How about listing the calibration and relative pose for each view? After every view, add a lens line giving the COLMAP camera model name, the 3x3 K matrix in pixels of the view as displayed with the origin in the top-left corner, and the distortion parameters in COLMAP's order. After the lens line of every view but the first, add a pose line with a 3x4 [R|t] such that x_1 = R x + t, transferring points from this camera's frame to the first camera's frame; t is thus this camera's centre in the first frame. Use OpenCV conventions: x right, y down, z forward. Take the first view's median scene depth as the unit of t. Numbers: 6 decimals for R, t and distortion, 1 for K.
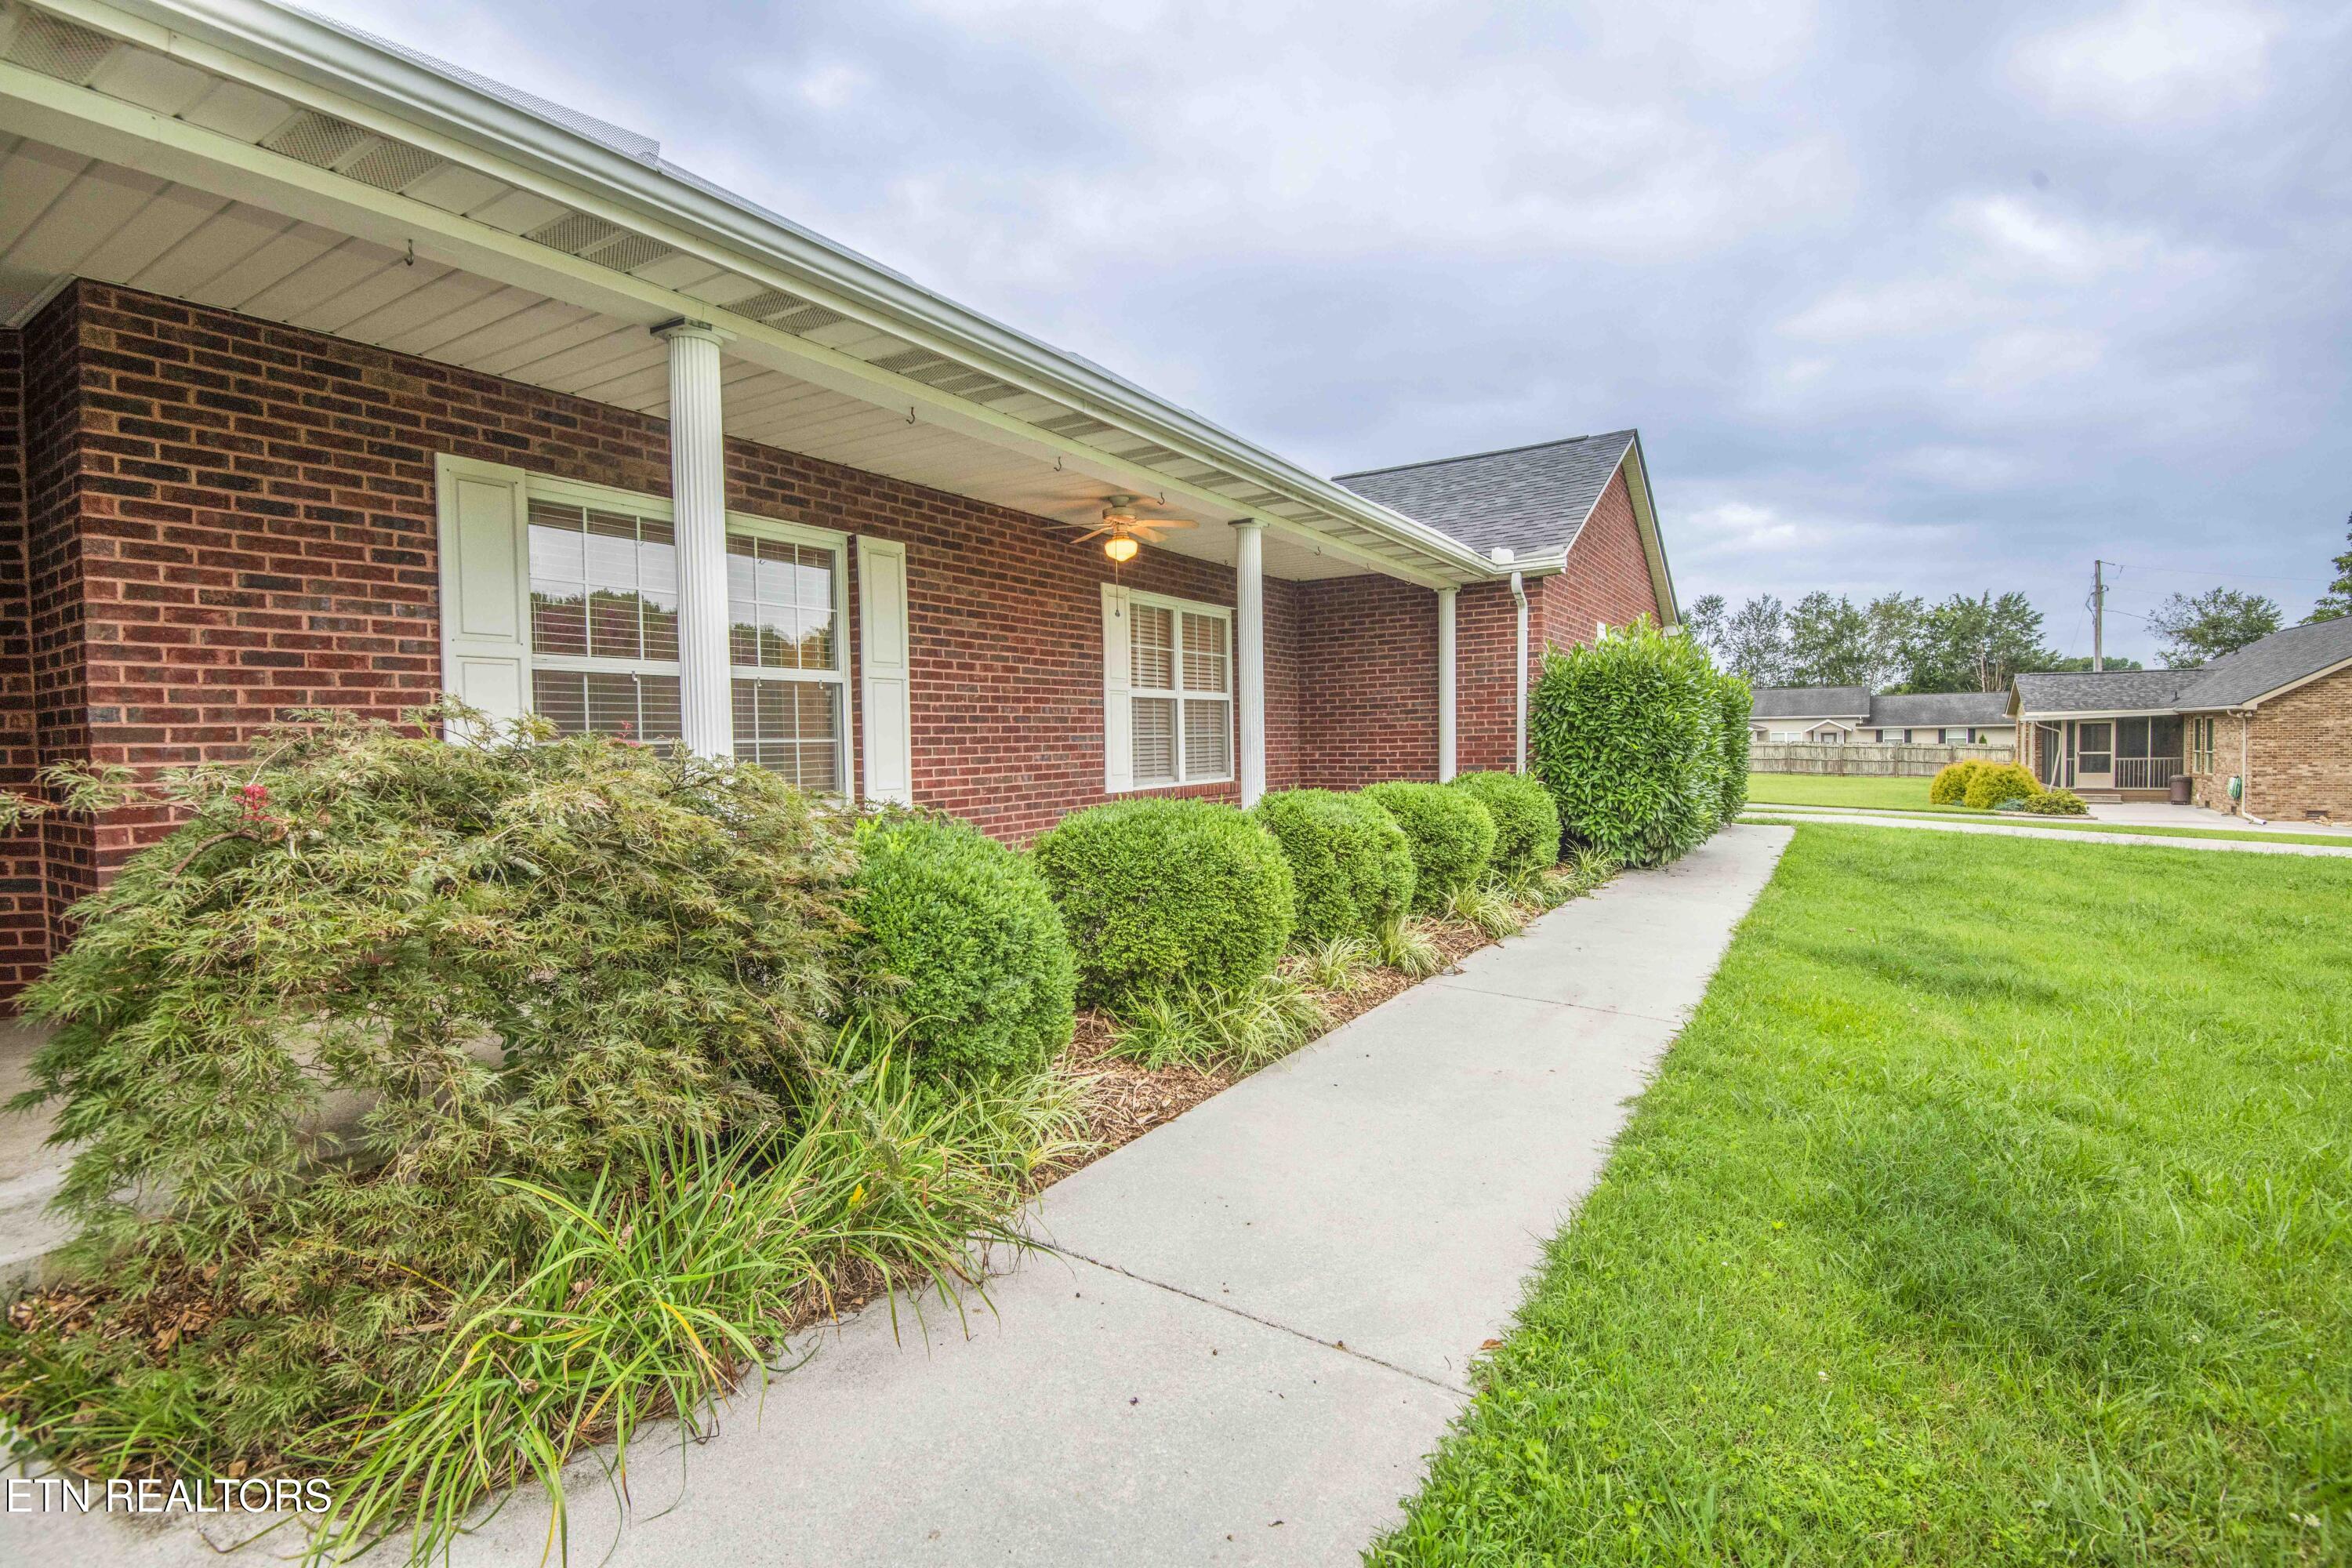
lens RADIAL K [[1092.9, 0, 1177.3], [0, 1092.9, 779.9], [0, 0, 1]] dist [-0.027414, -0.009491]
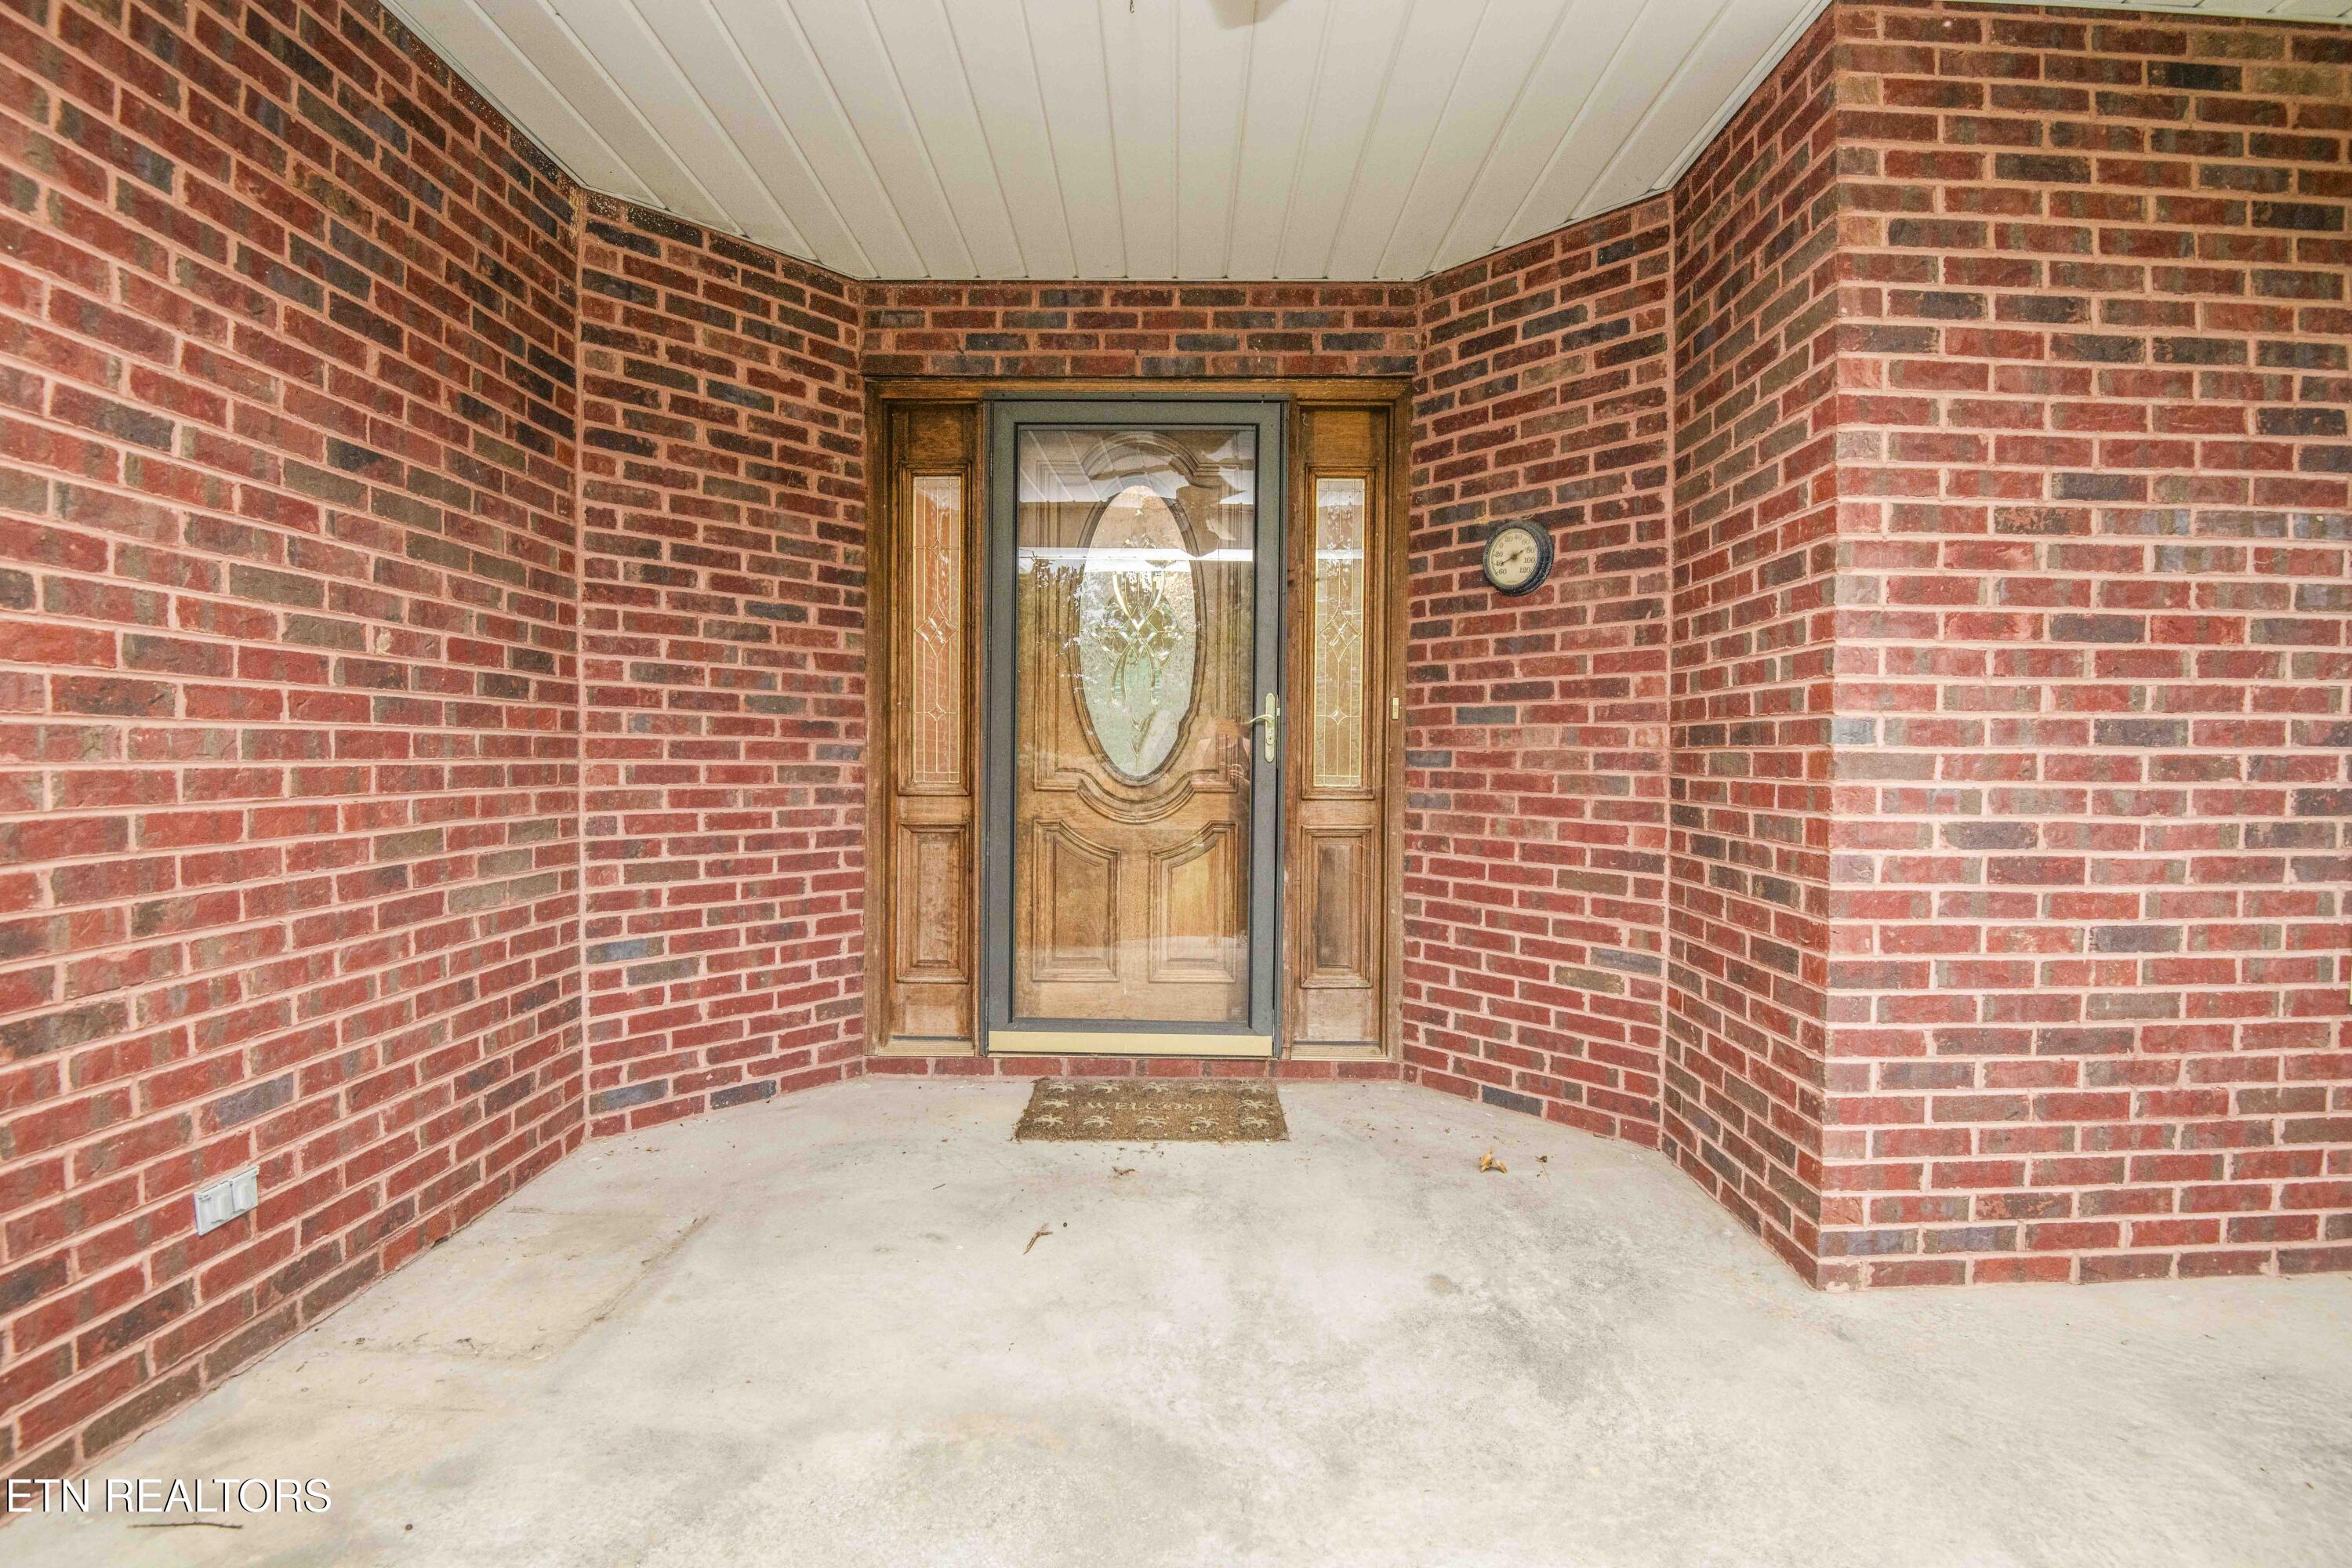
lens RADIAL K [[1092.9, 0, 1169.3], [0, 1092.9, 776.6], [0, 0, 1]] dist [-0.027414, -0.009491]
pose [[0.499867, 0.037033, -0.865310, -0.627602], [-0.048329, 0.998721, 0.014824, -0.024481], [0.864753, 0.034409, 0.501018, 0.334149]]
